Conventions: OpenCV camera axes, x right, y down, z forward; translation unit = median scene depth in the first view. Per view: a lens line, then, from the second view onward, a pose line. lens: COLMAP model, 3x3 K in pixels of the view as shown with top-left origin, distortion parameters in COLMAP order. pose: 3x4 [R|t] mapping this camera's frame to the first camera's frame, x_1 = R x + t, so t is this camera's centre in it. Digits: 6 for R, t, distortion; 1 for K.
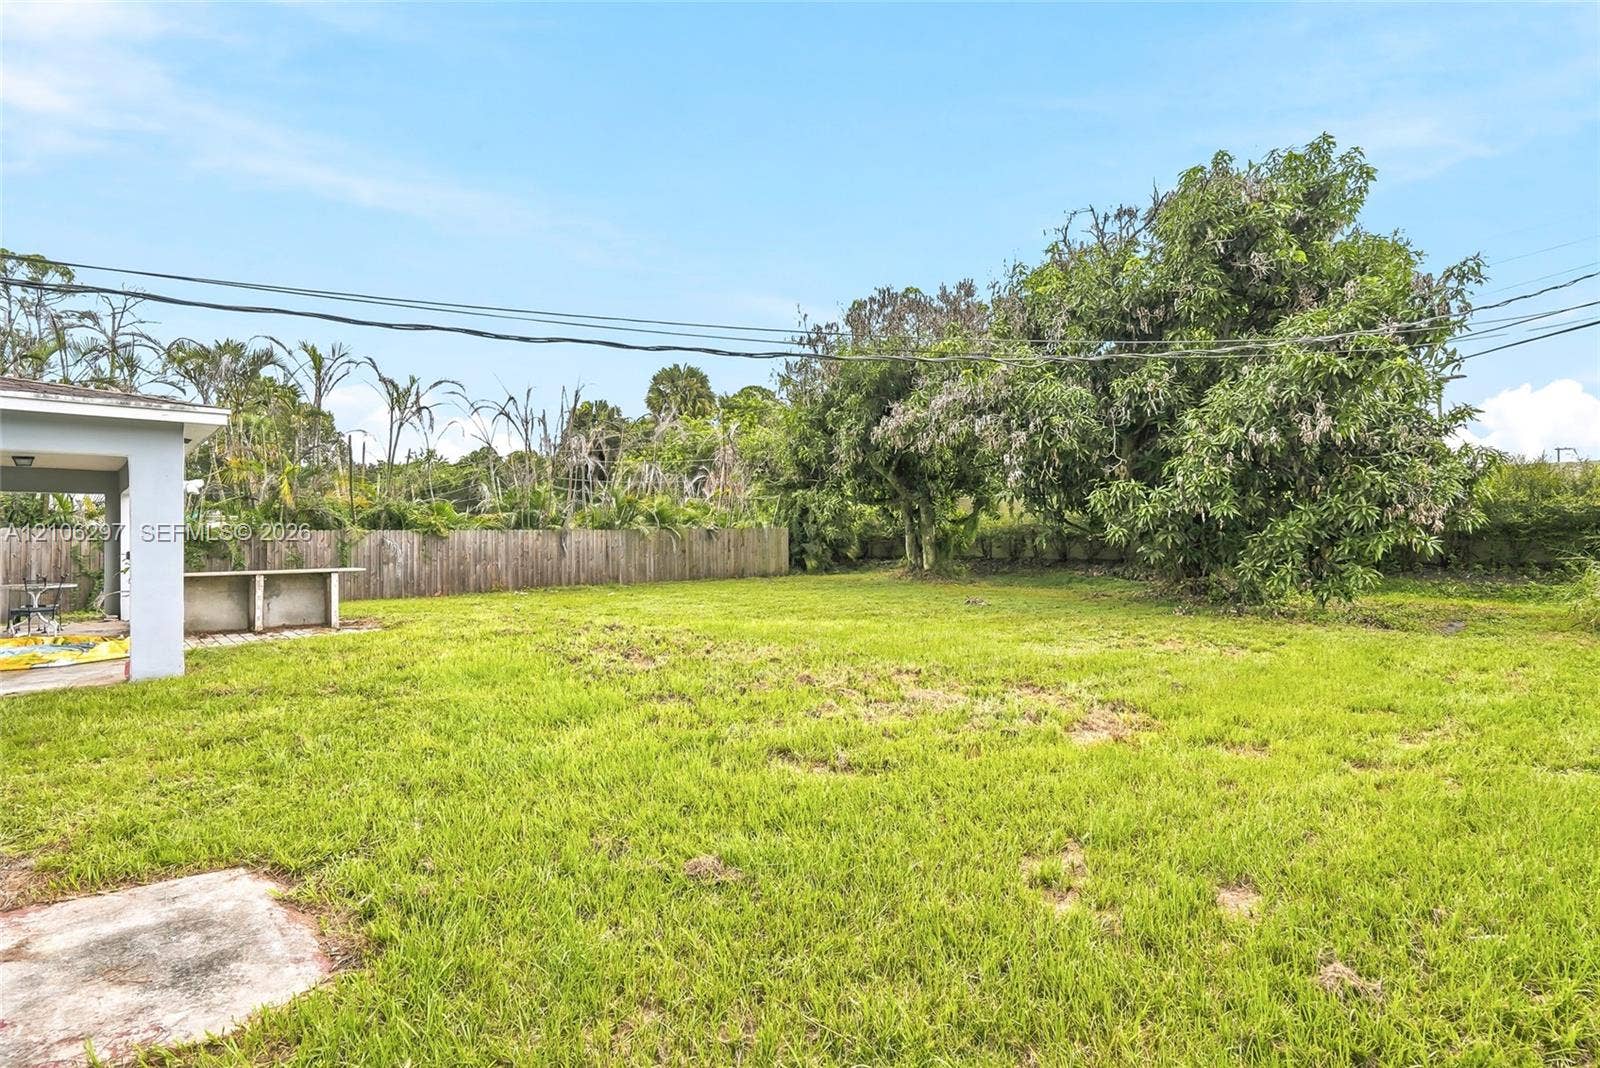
lens RADIAL K [[796.5, 0, 826.1], [0, 796.5, 534.8], [0, 0, 1]] dist [-0.000156, -0.000413]
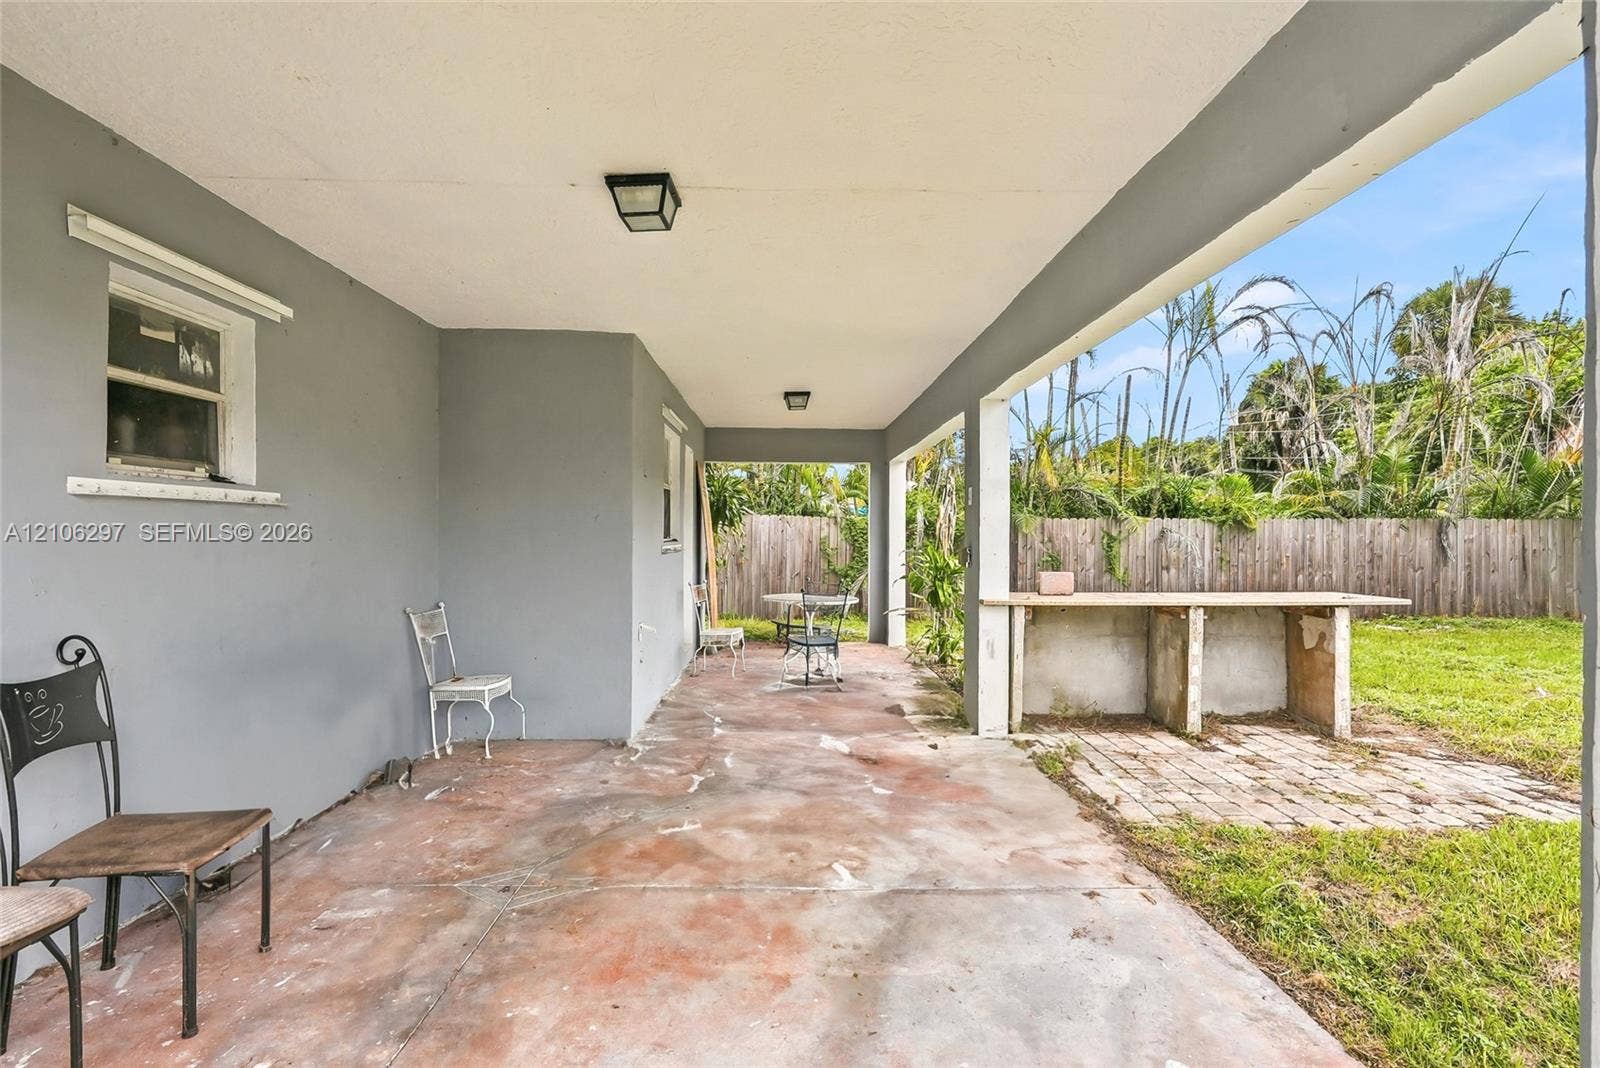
lens RADIAL K [[731.0, 0, 799.5], [0, 731.0, 535.7], [0, 0, 1]] dist [0.001182, -0.000686]
pose [[0.751540, 0.011843, -0.659582, -0.371984], [-0.006607, 0.999924, 0.010426, 0.004144], [0.659655, -0.003478, 0.751561, 0.332495]]
